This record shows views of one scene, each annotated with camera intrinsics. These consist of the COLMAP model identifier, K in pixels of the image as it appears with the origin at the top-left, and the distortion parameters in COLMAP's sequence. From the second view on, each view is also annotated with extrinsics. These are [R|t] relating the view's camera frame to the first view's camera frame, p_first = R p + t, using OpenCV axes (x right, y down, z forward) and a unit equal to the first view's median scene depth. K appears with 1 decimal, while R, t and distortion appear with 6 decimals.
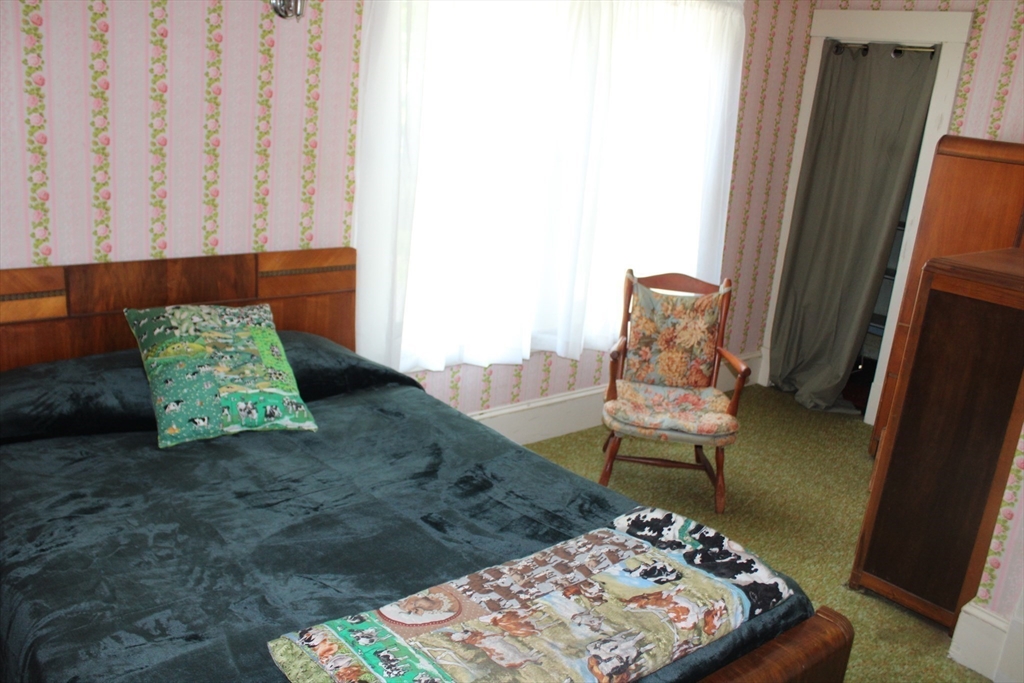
lens RADIAL K [[882.8, 0, 512.0], [0, 882.8, 341.5], [0, 0, 1]] dist [-0.074929, 0.002524]
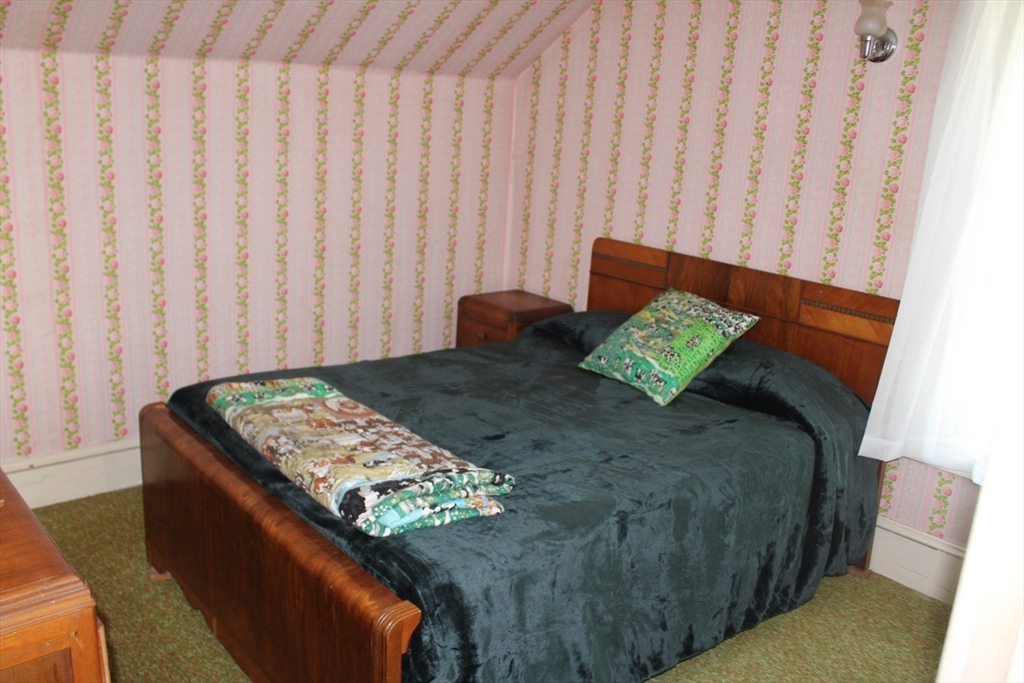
lens RADIAL K [[913.3, 0, 512.0], [0, 913.3, 341.5], [0, 0, 1]] dist [-0.017225, -0.007442]
pose [[0.023506, 0.186814, -0.982114, 0.984548], [-0.331309, 0.928327, 0.168654, -0.121510], [0.943230, 0.321419, 0.083714, 0.713689]]
